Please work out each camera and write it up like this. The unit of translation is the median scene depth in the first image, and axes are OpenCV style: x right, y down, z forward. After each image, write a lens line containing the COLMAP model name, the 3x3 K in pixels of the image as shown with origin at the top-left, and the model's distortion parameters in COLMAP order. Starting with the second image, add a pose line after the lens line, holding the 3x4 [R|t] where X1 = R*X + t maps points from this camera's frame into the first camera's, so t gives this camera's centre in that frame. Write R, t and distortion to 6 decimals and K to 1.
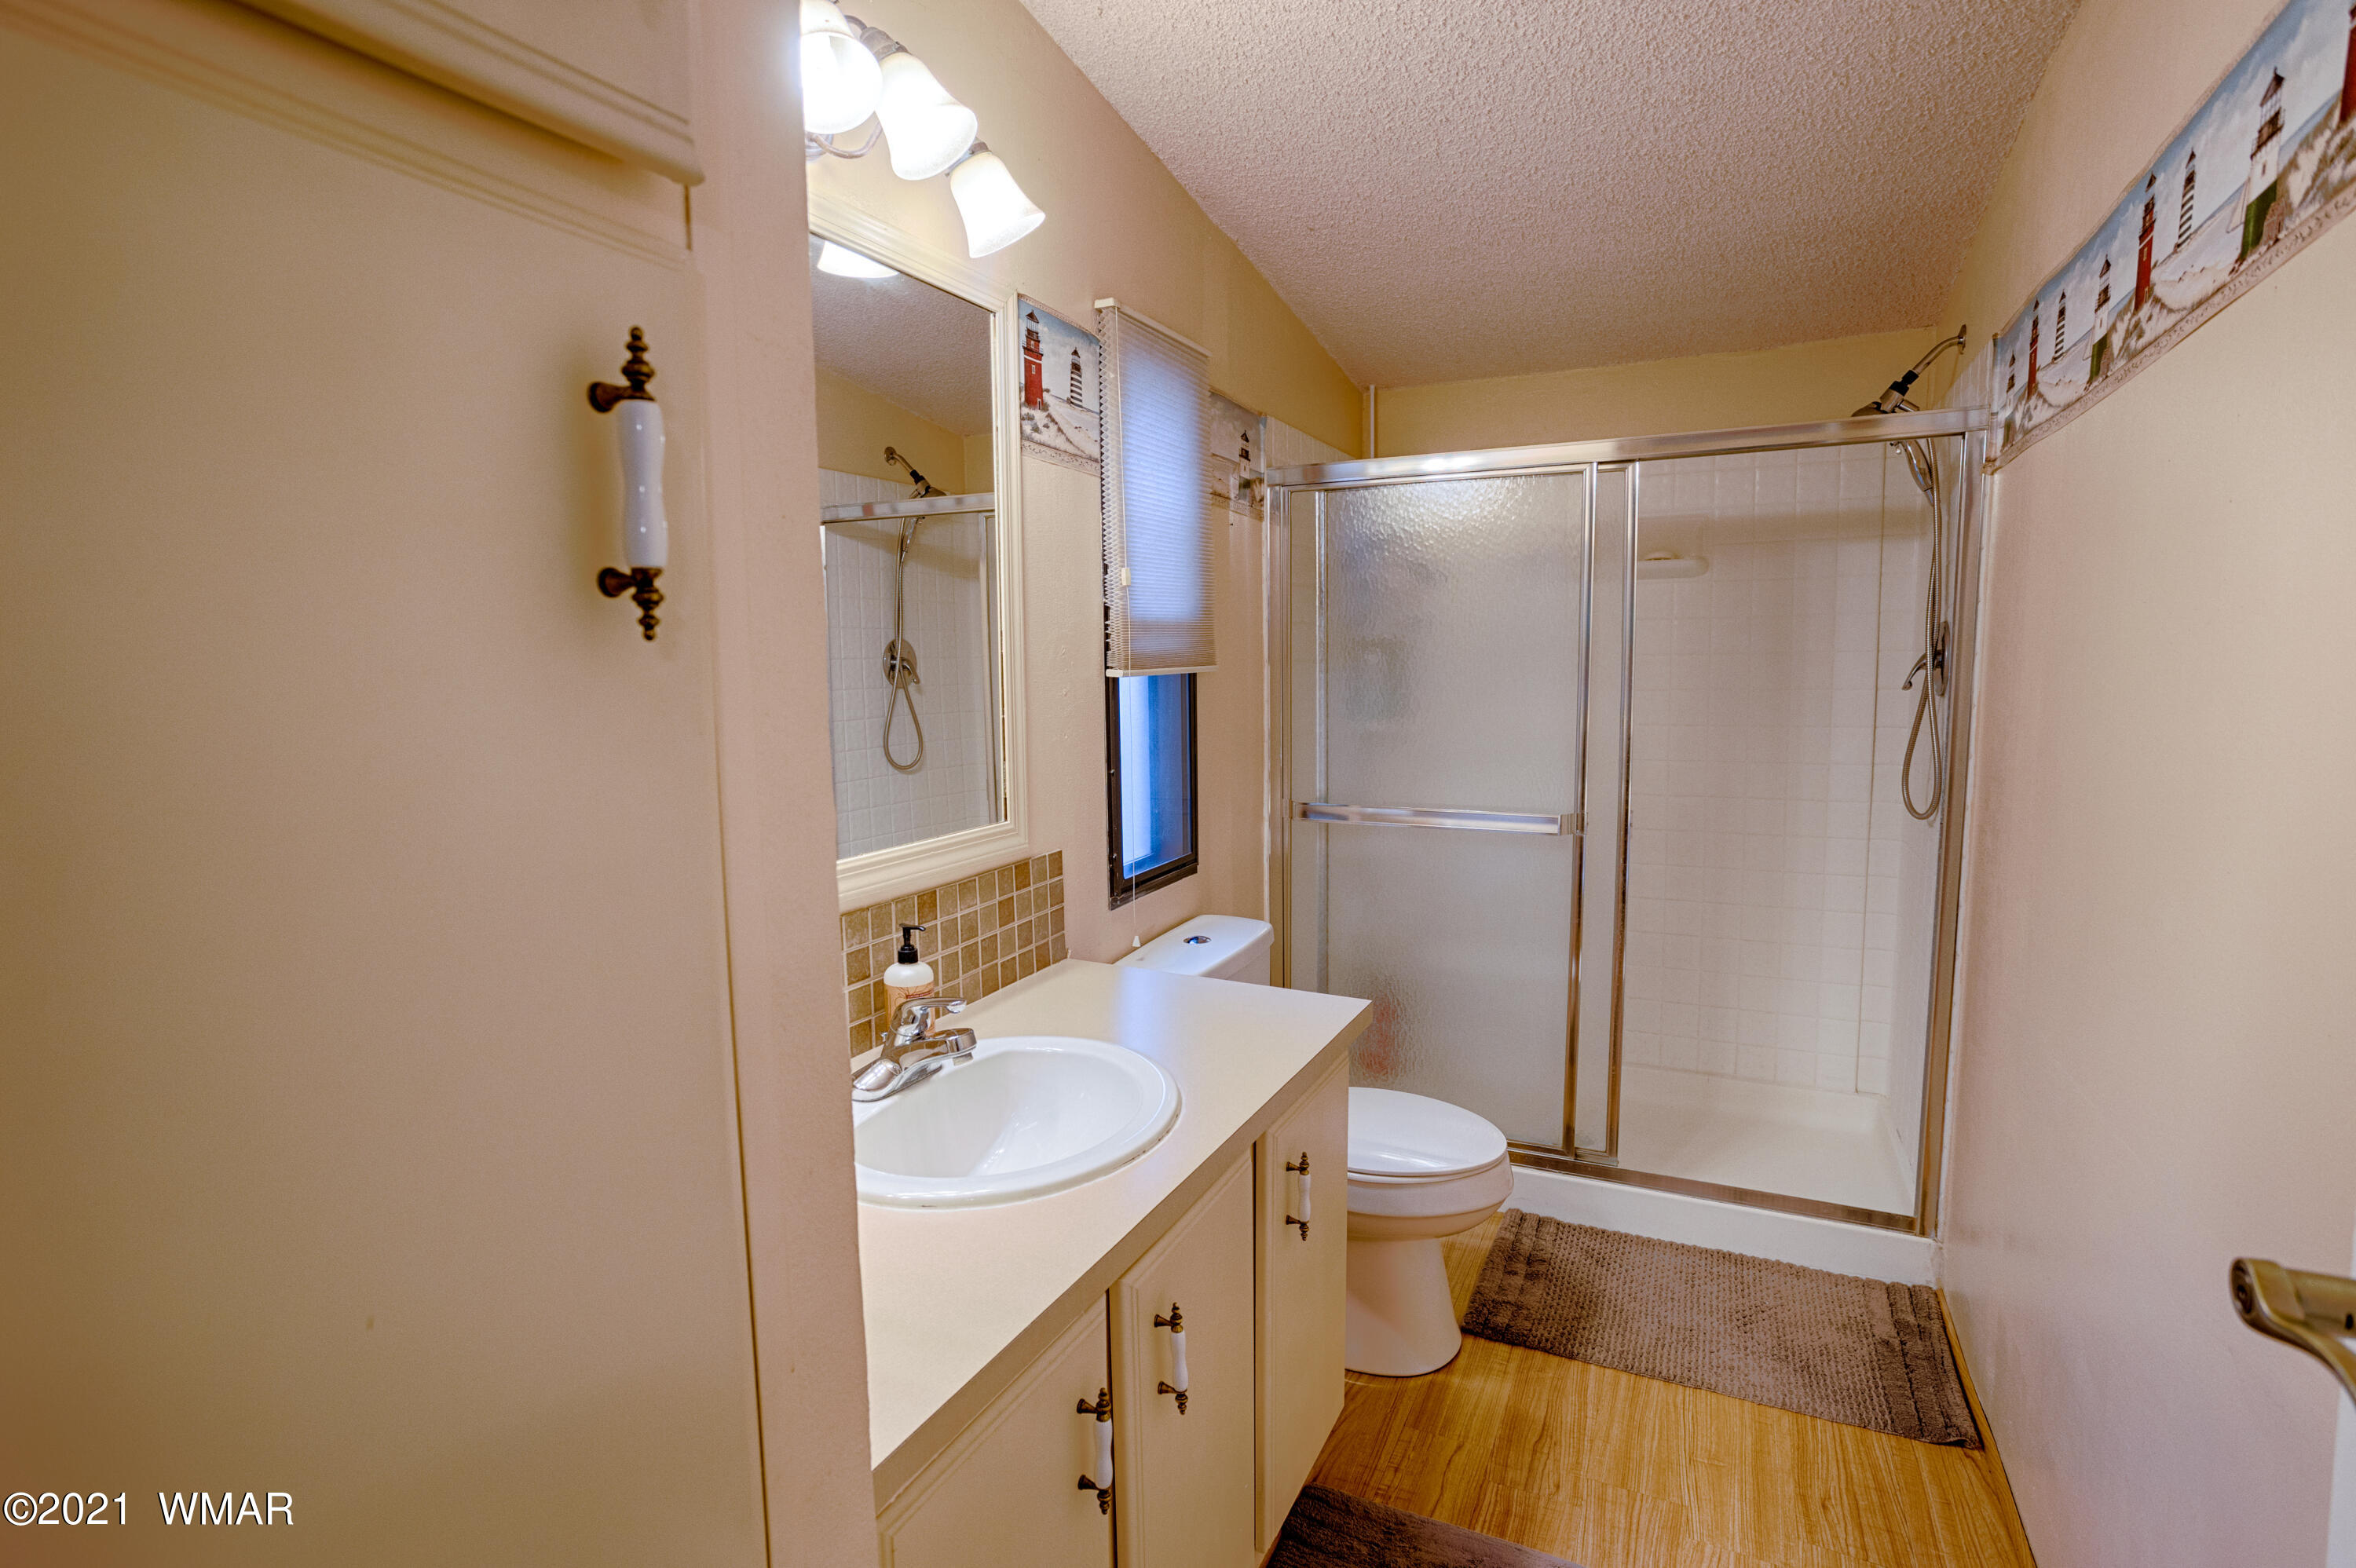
lens RADIAL K [[1140.8, 0, 1178.8], [0, 1140.8, 777.6], [0, 0, 1]] dist [-0.024539, 0.009924]
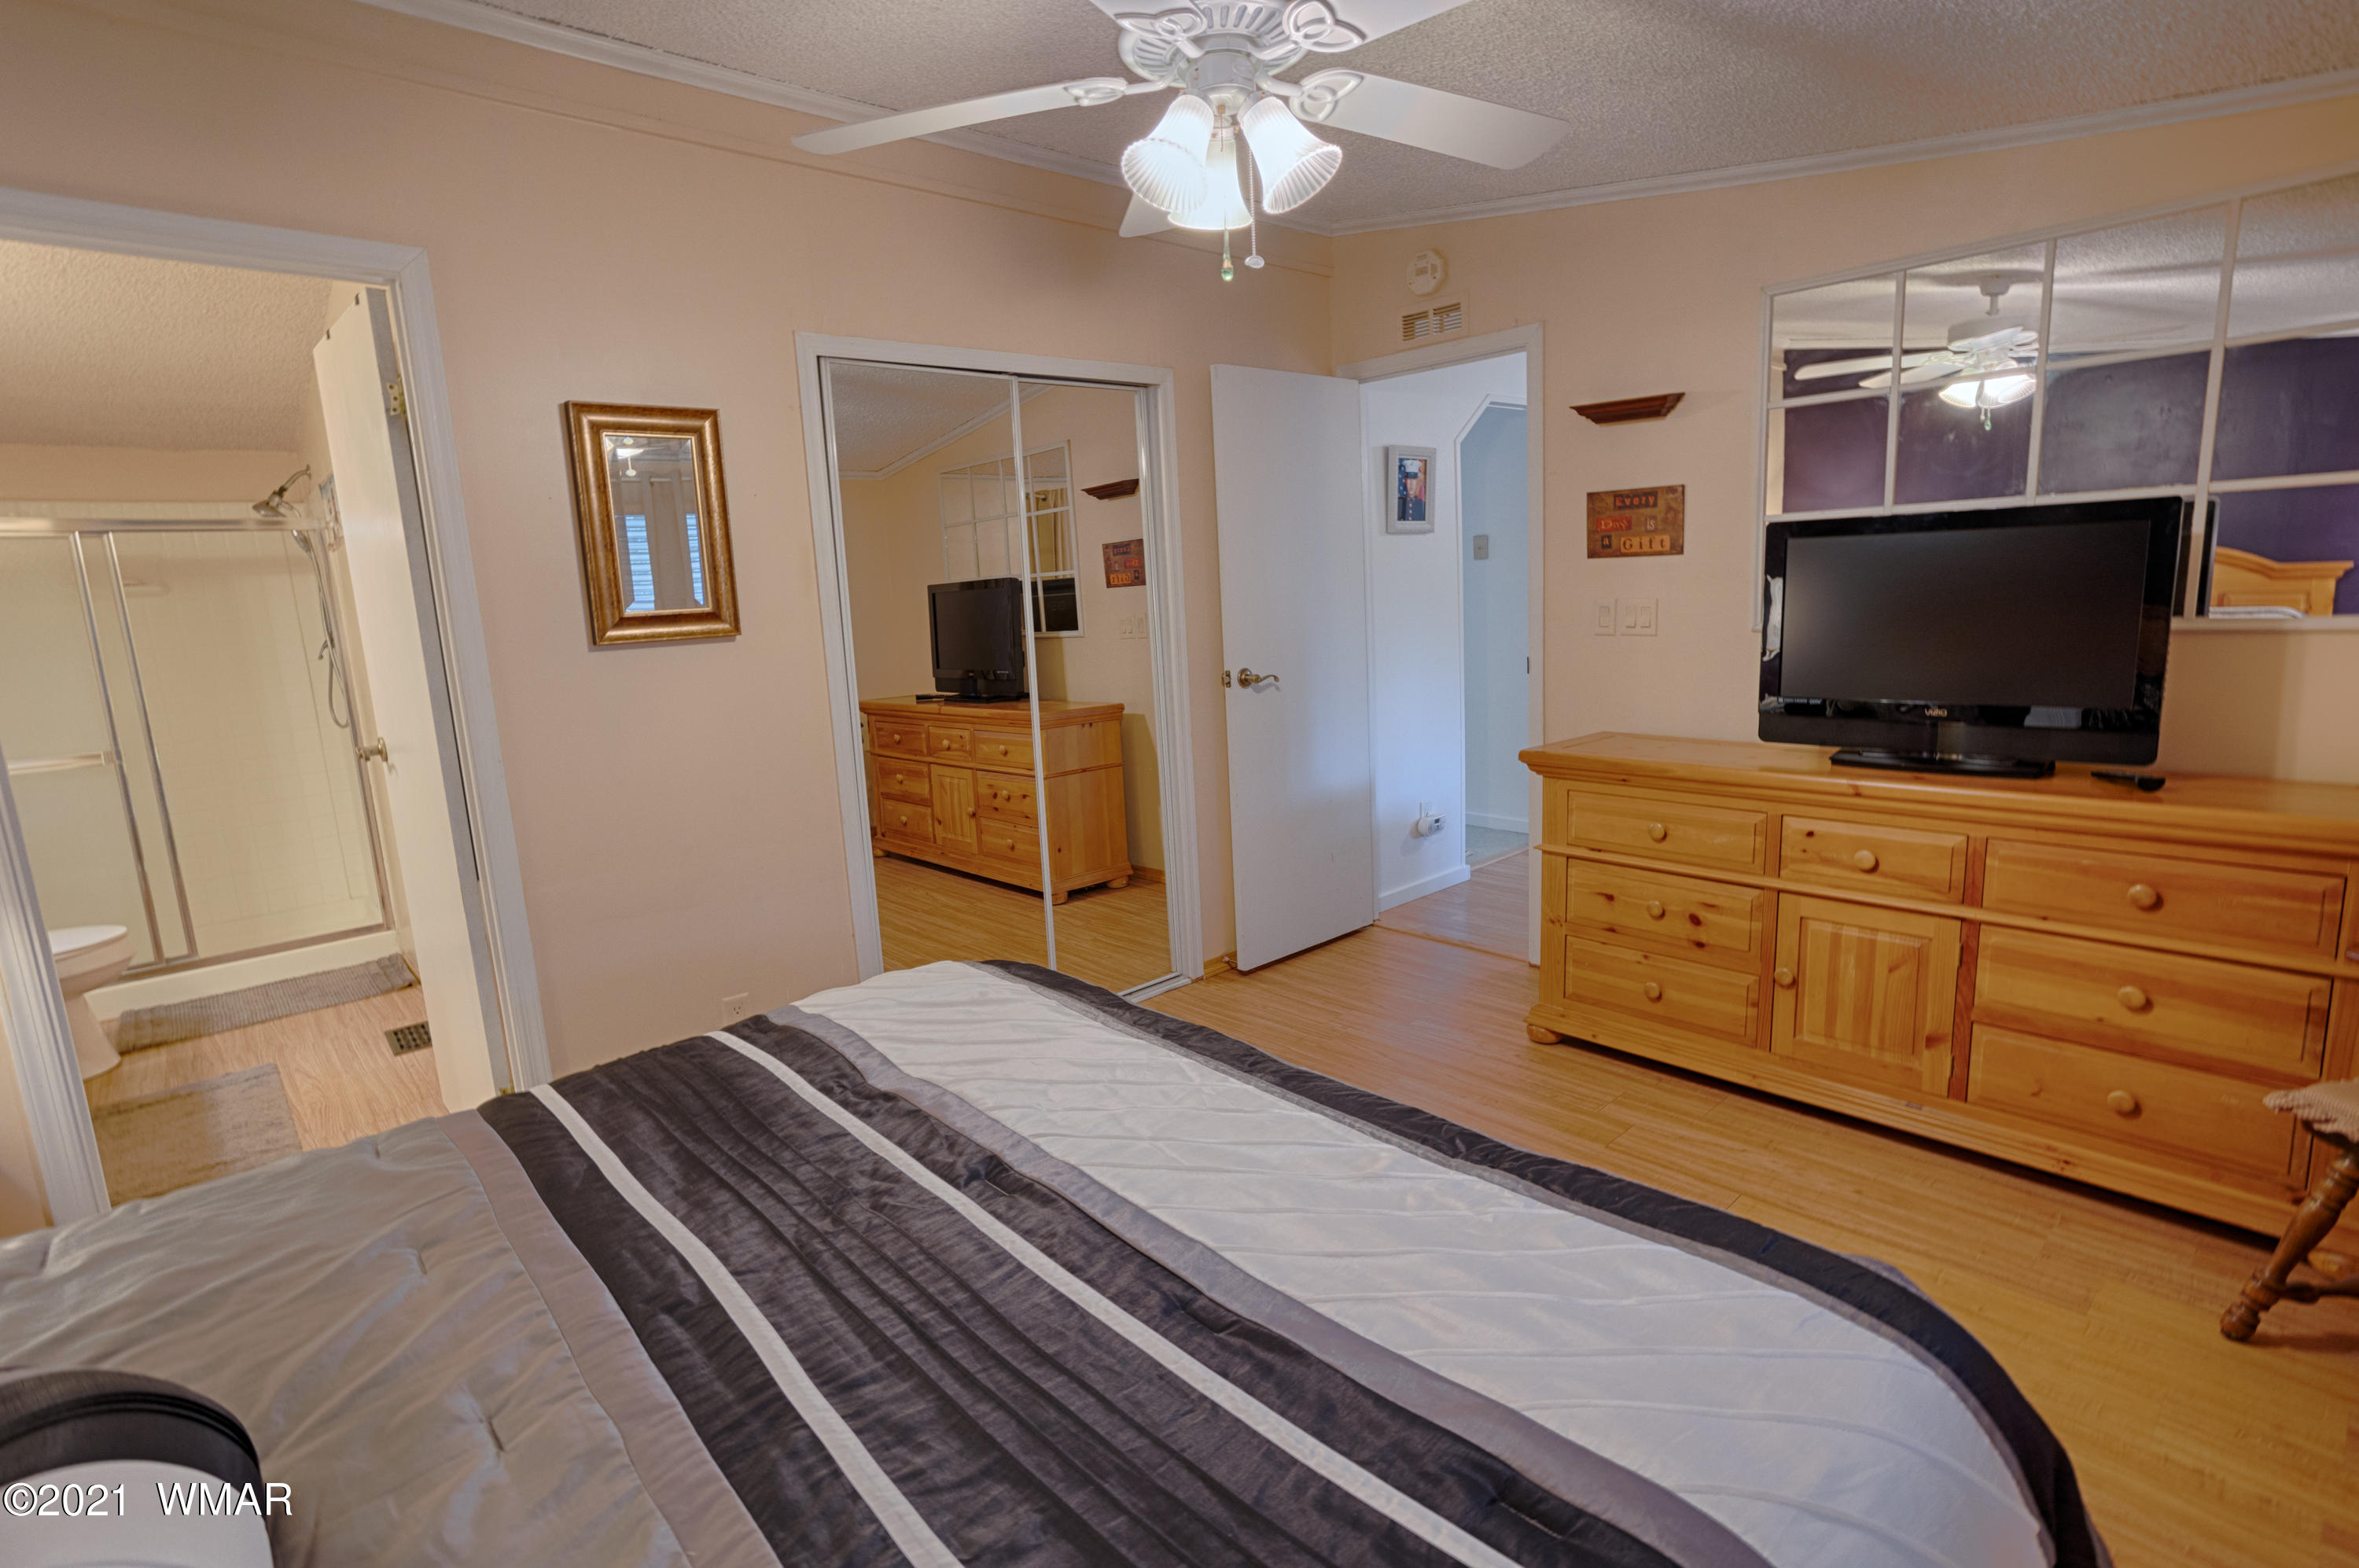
lens RADIAL K [[1142.4, 0, 1179.9], [0, 1142.4, 789.6], [0, 0, 1]] dist [-0.024539, 0.009924]
pose [[0.381335, -0.159959, 0.910493, -0.550507], [0.150043, 0.982566, 0.109779, 0.144055], [-0.912179, 0.094751, 0.398687, -1.026965]]
